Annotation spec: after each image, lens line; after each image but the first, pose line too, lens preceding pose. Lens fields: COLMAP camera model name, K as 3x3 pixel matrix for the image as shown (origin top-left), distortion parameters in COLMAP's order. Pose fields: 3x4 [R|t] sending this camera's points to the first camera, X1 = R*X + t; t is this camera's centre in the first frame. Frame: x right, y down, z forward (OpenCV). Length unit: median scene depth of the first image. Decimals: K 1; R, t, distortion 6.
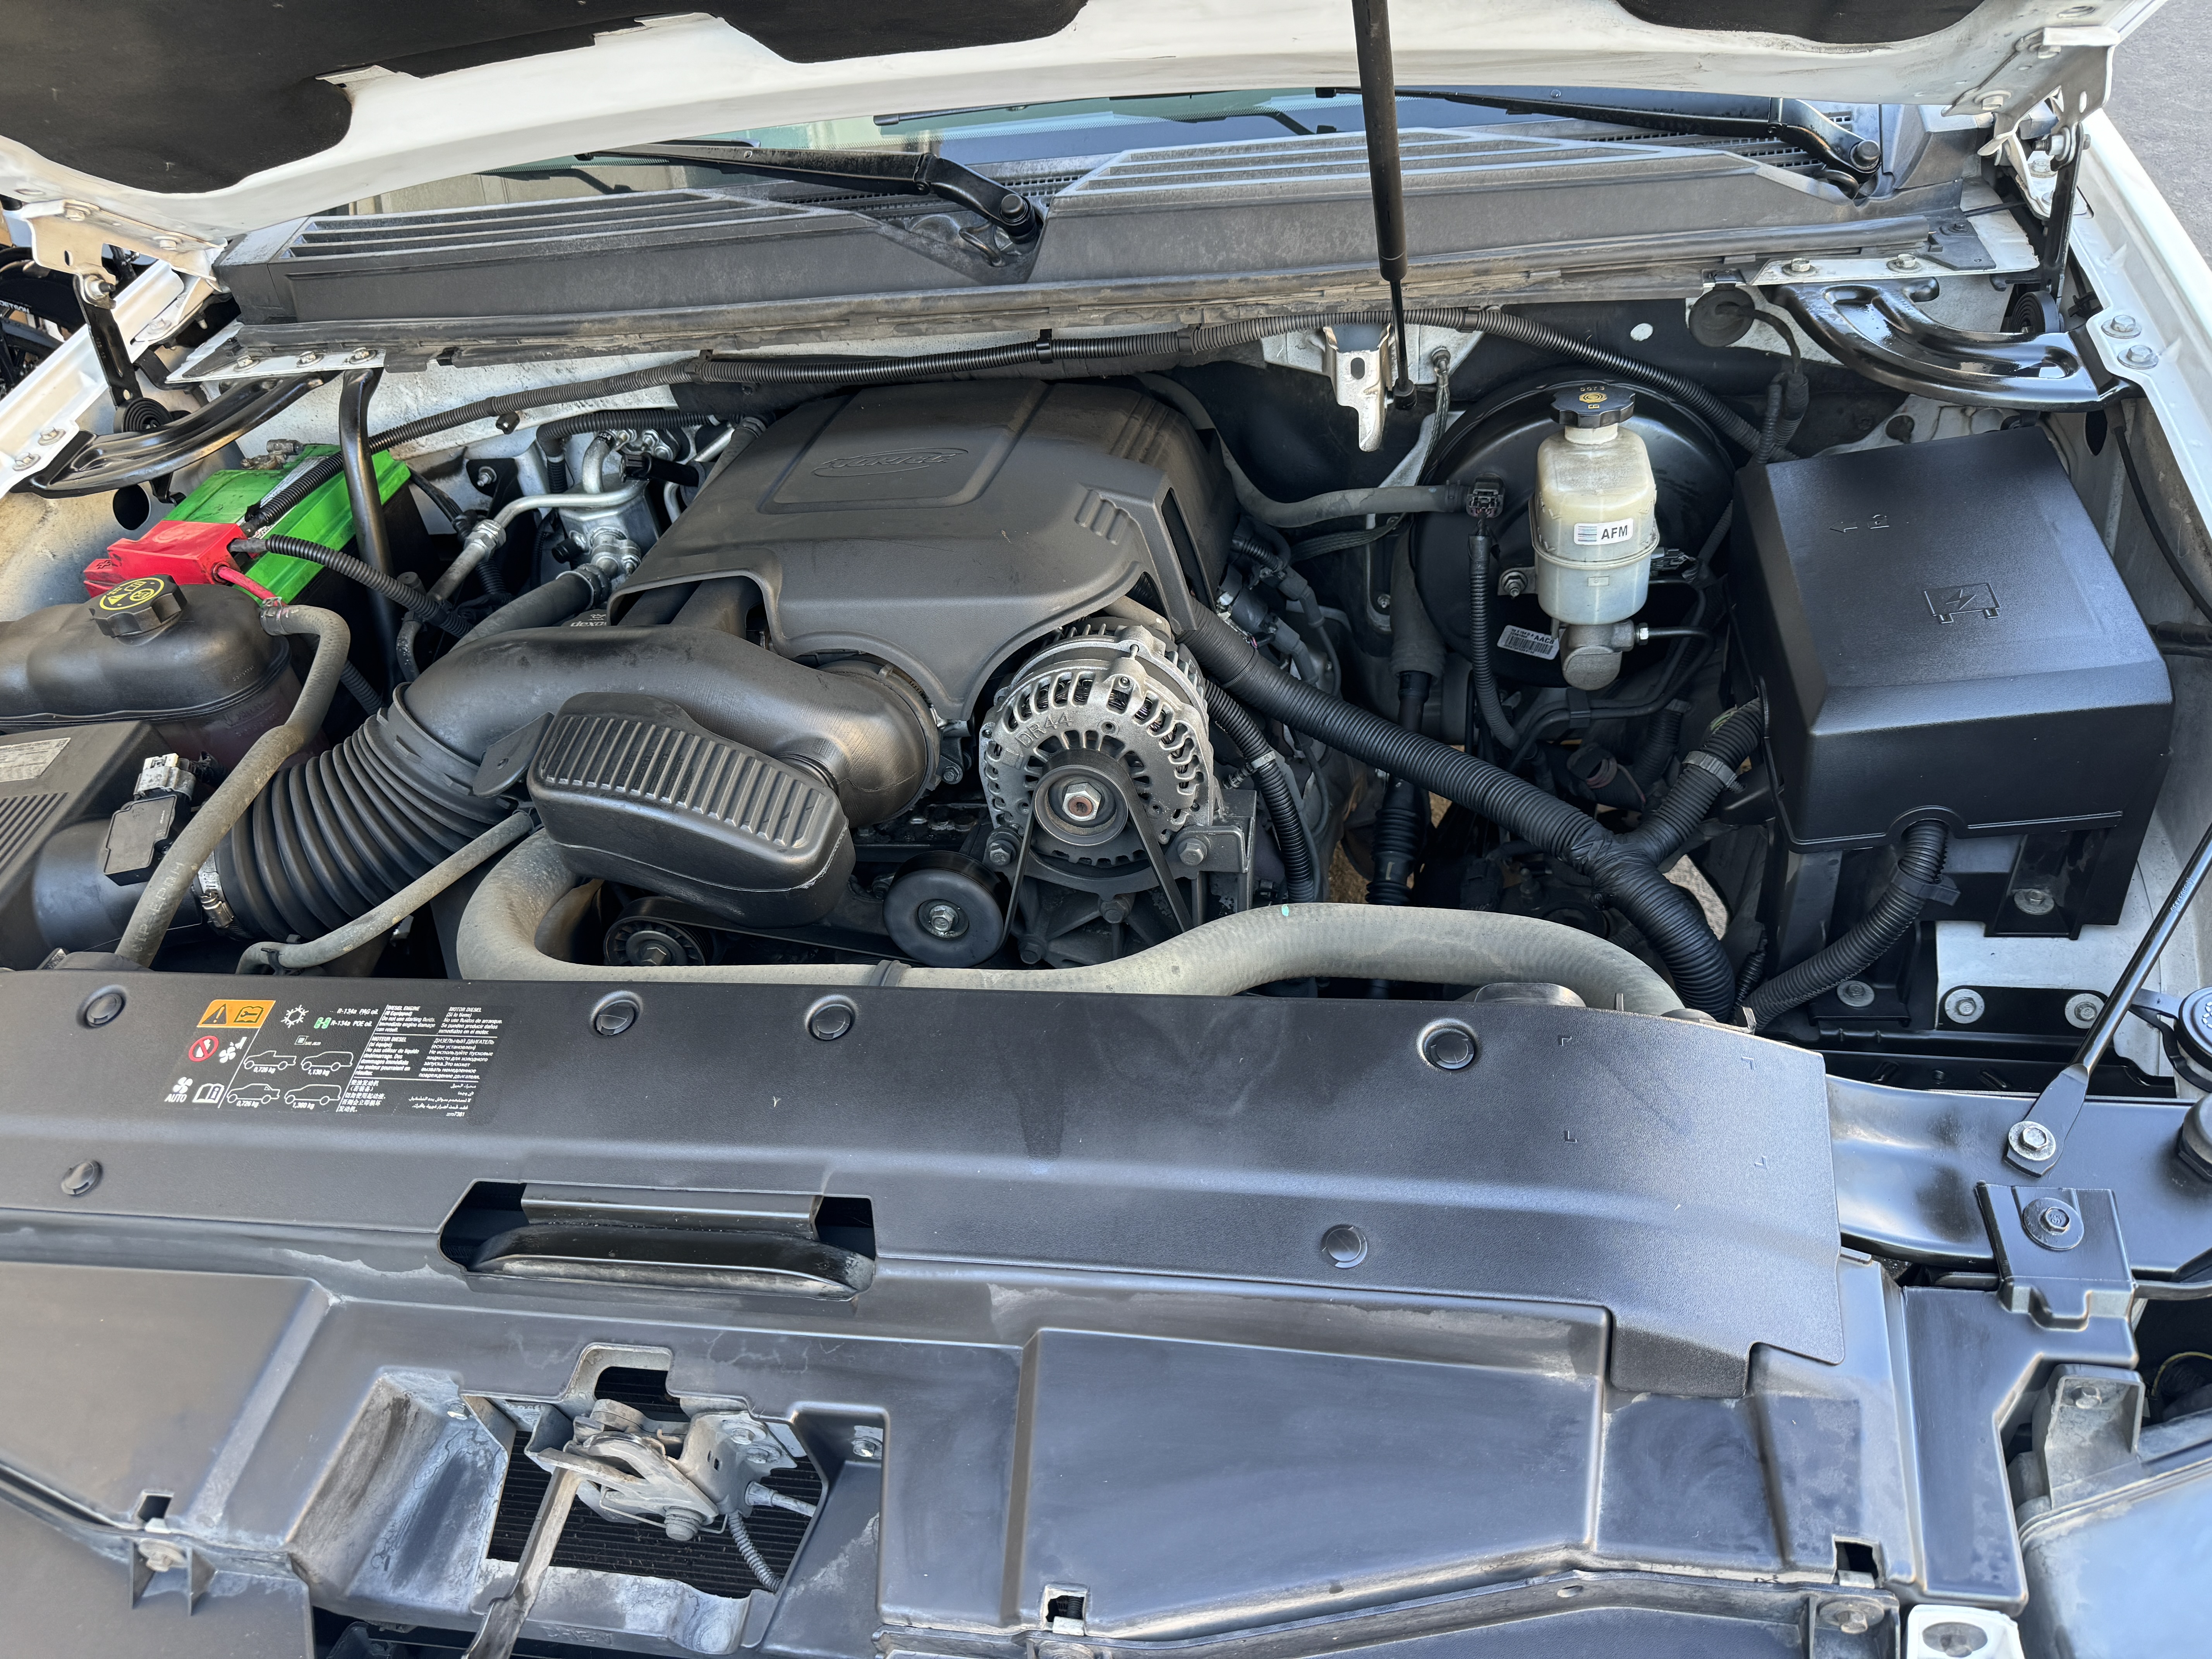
lens RADIAL K [[1545.9, 0, 1100.2], [0, 1545.9, 829.8], [0, 0, 1]] dist [-0.005340, -0.001404]
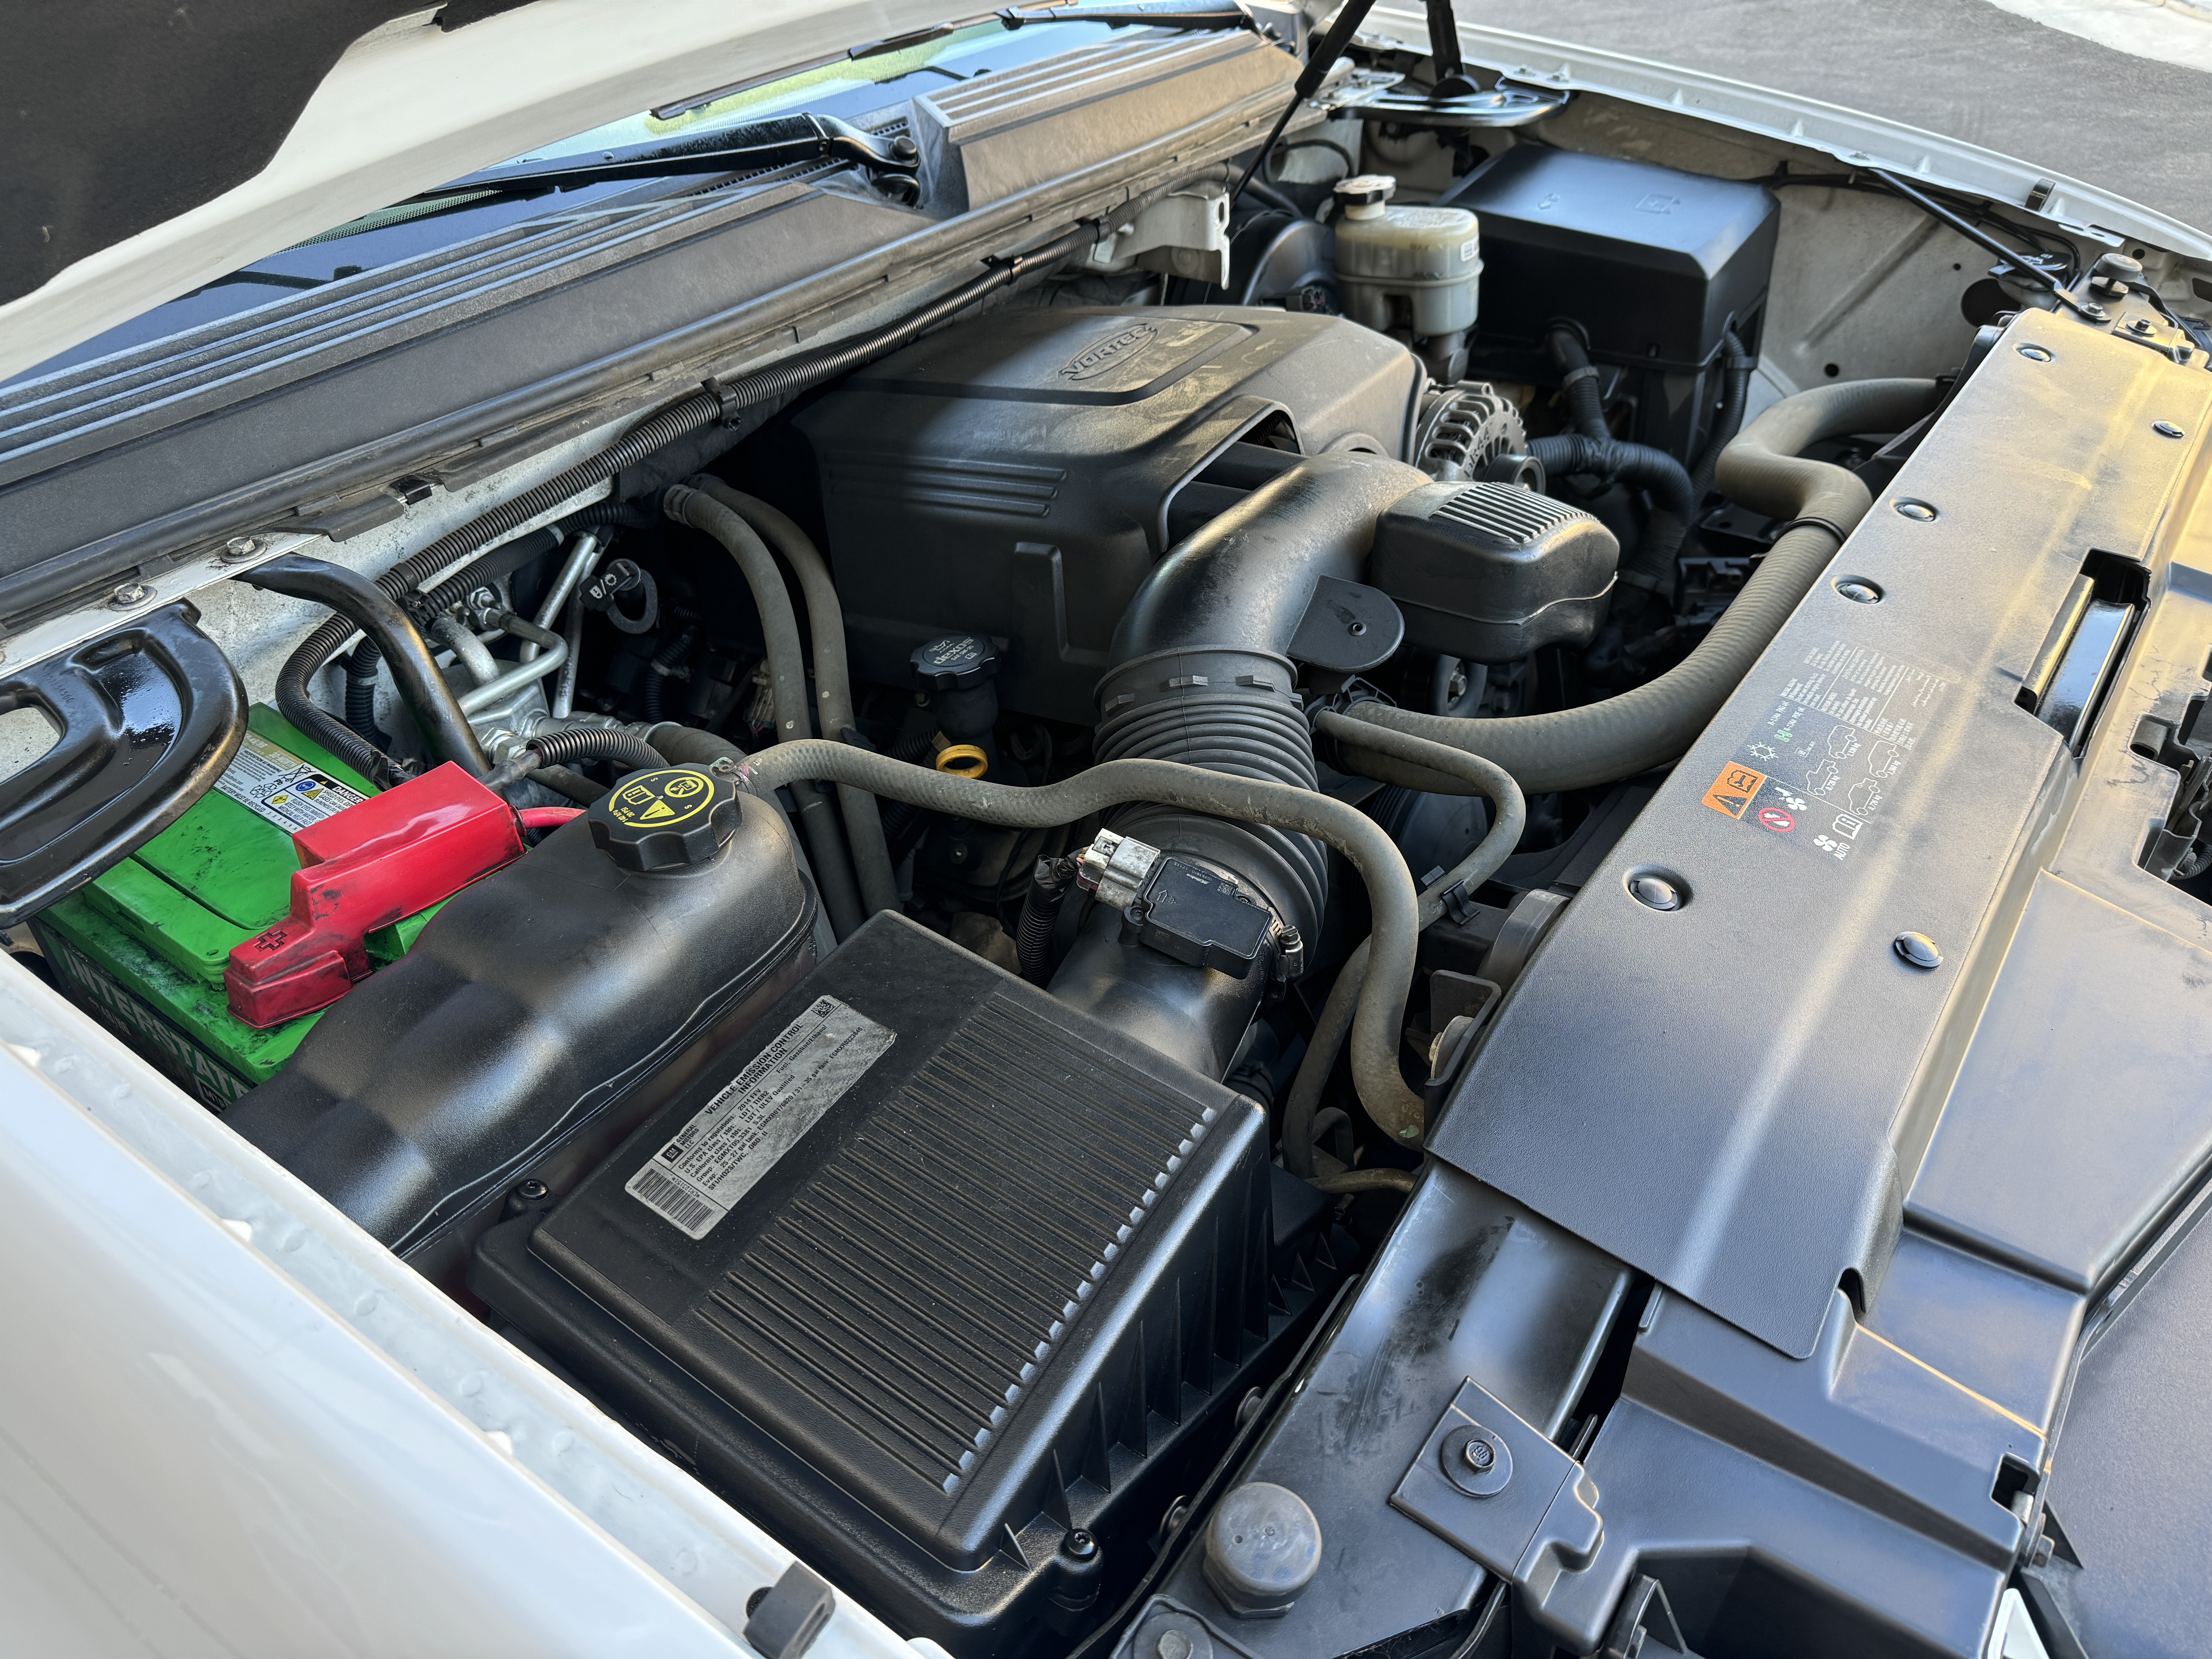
lens RADIAL K [[1545.9, 0, 1100.2], [0, 1545.9, 829.8], [0, 0, 1]] dist [-0.005340, -0.001404]
pose [[0.444502, -0.451207, 0.773841, -0.908994], [0.567351, 0.810324, 0.146587, -0.126549], [-0.693203, 0.373882, 0.616183, 0.464524]]
